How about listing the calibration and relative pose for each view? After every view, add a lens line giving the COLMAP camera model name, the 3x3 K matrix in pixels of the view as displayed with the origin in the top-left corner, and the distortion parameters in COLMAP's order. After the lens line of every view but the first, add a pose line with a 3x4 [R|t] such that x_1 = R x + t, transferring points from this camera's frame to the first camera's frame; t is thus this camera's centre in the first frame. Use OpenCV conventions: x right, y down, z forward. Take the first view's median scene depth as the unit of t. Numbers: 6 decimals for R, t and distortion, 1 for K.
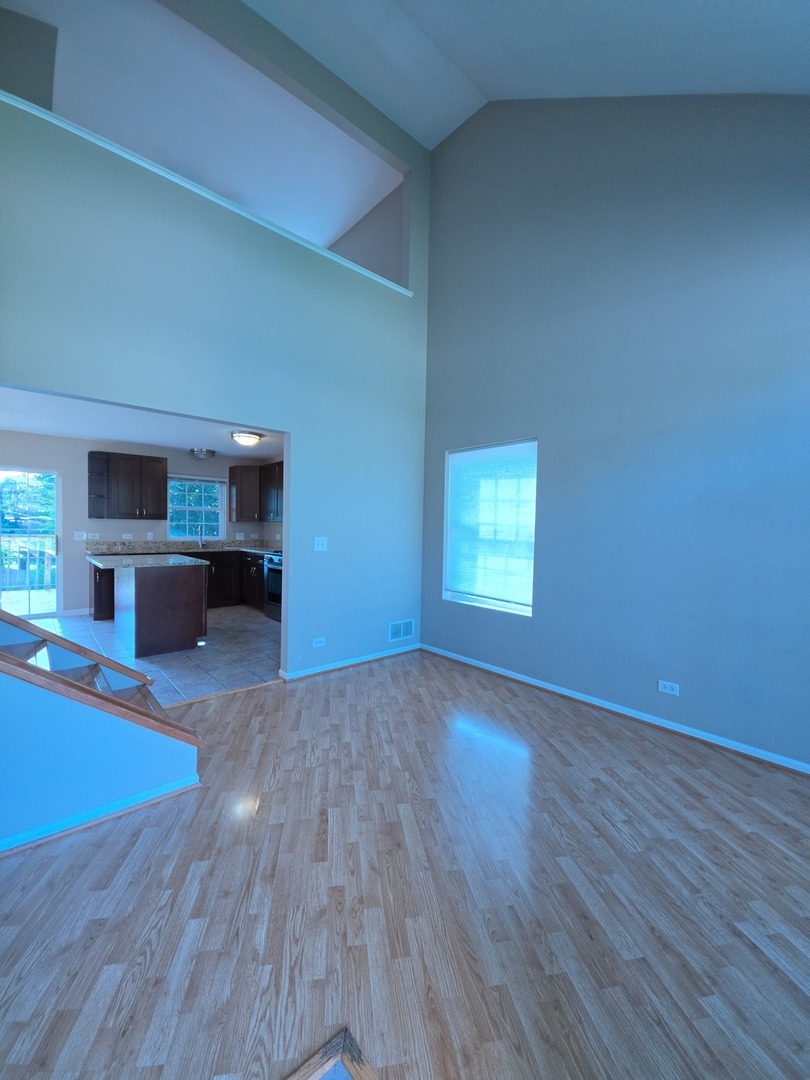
lens RADIAL K [[430.8, 0, 411.6], [0, 430.8, 541.8], [0, 0, 1]] dist [0.013770, -0.009853]
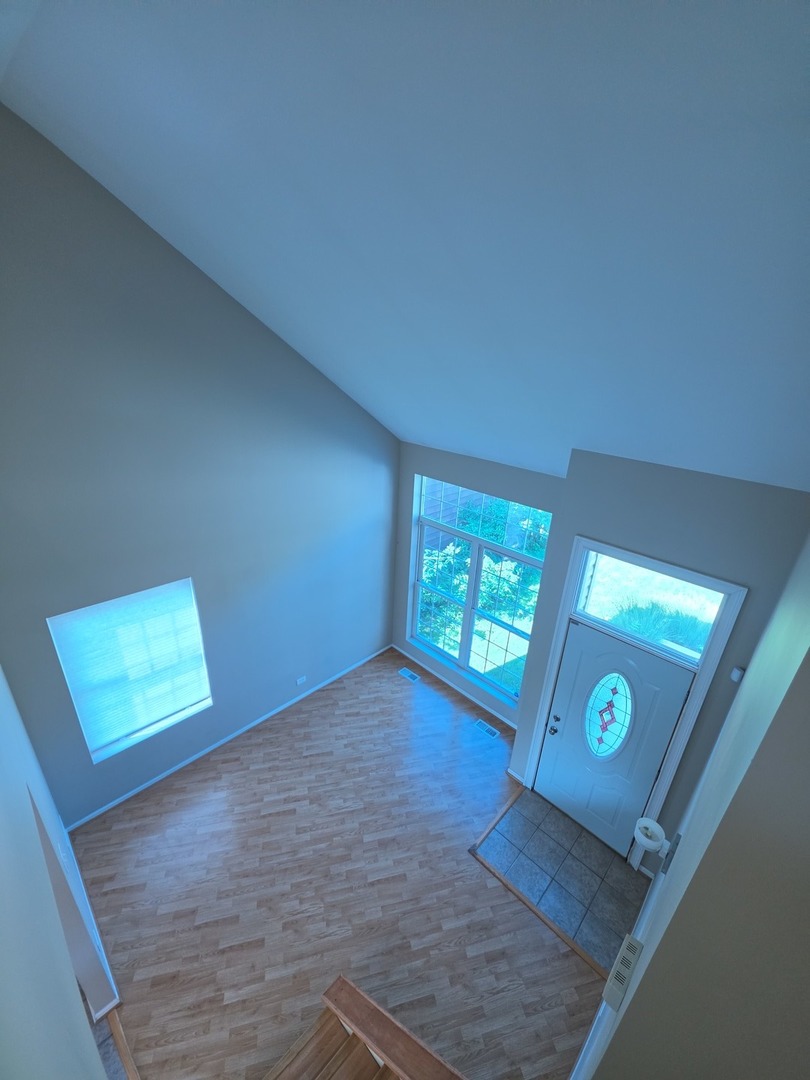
lens RADIAL K [[430.8, 0, 407.9], [0, 430.8, 535.5], [0, 0, 1]] dist [0.013770, -0.009853]
pose [[-0.064766, -0.400941, 0.913812, -0.695887], [-0.018207, 0.916056, 0.400636, -0.777428], [-0.997734, 0.009310, -0.066629, 0.521017]]
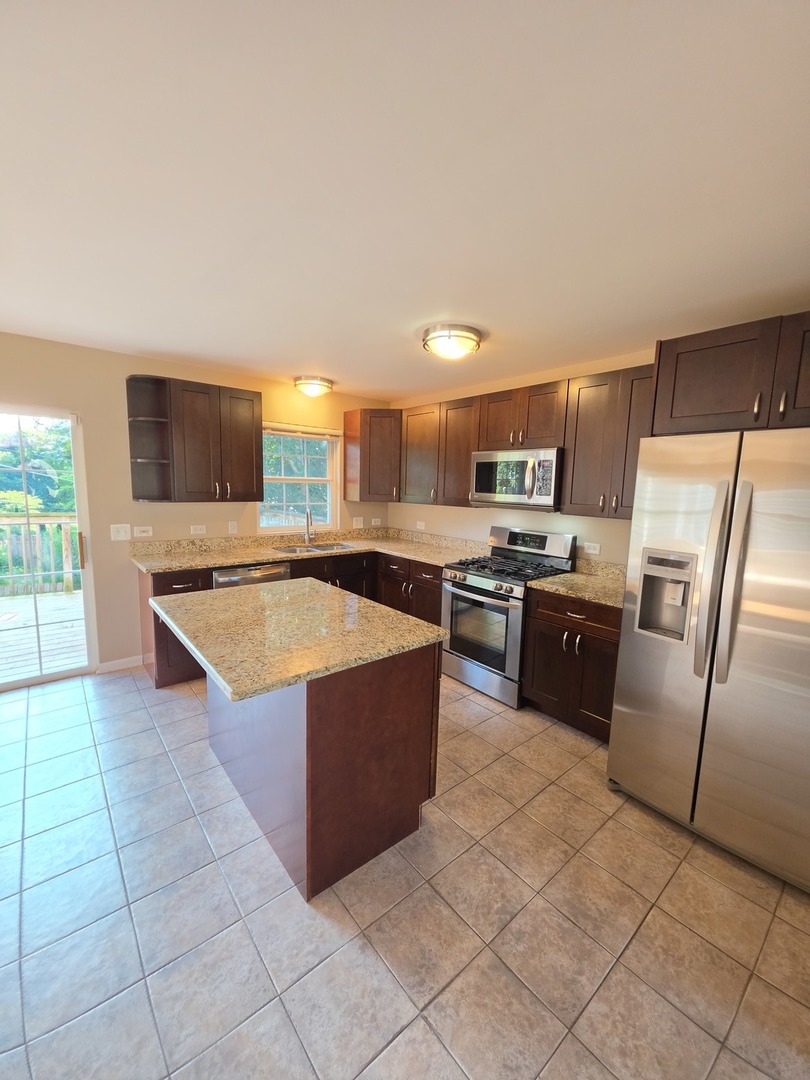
lens RADIAL K [[430.8, 0, 414.2], [0, 430.8, 537.6], [0, 0, 1]] dist [0.013770, -0.009853]
pose [[0.999693, 0.011065, -0.022176, -0.622489], [-0.008986, 0.995740, 0.091770, -0.103637], [0.023097, -0.091543, 0.995533, 0.749122]]
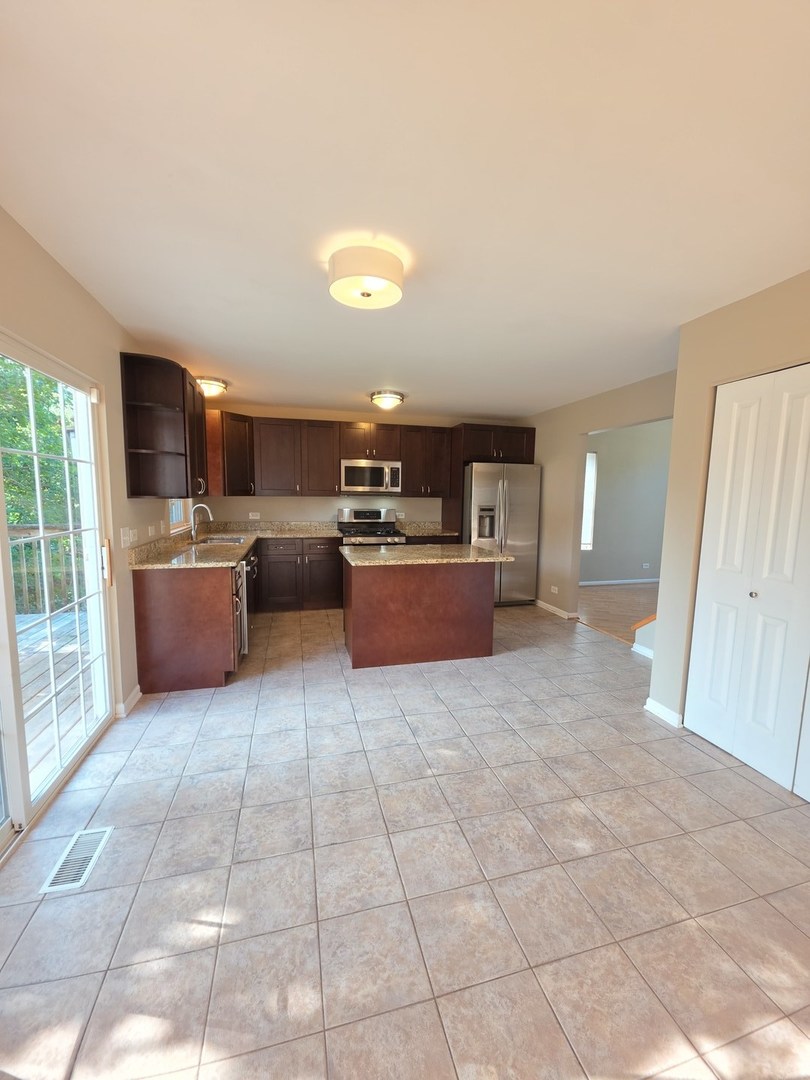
lens RADIAL K [[430.8, 0, 407.0], [0, 430.8, 542.2], [0, 0, 1]] dist [0.013770, -0.009853]
pose [[0.448854, -0.113770, 0.886333, -1.743759], [0.025018, 0.993073, 0.114802, -0.090480], [-0.893255, -0.029356, 0.448591, 0.877597]]
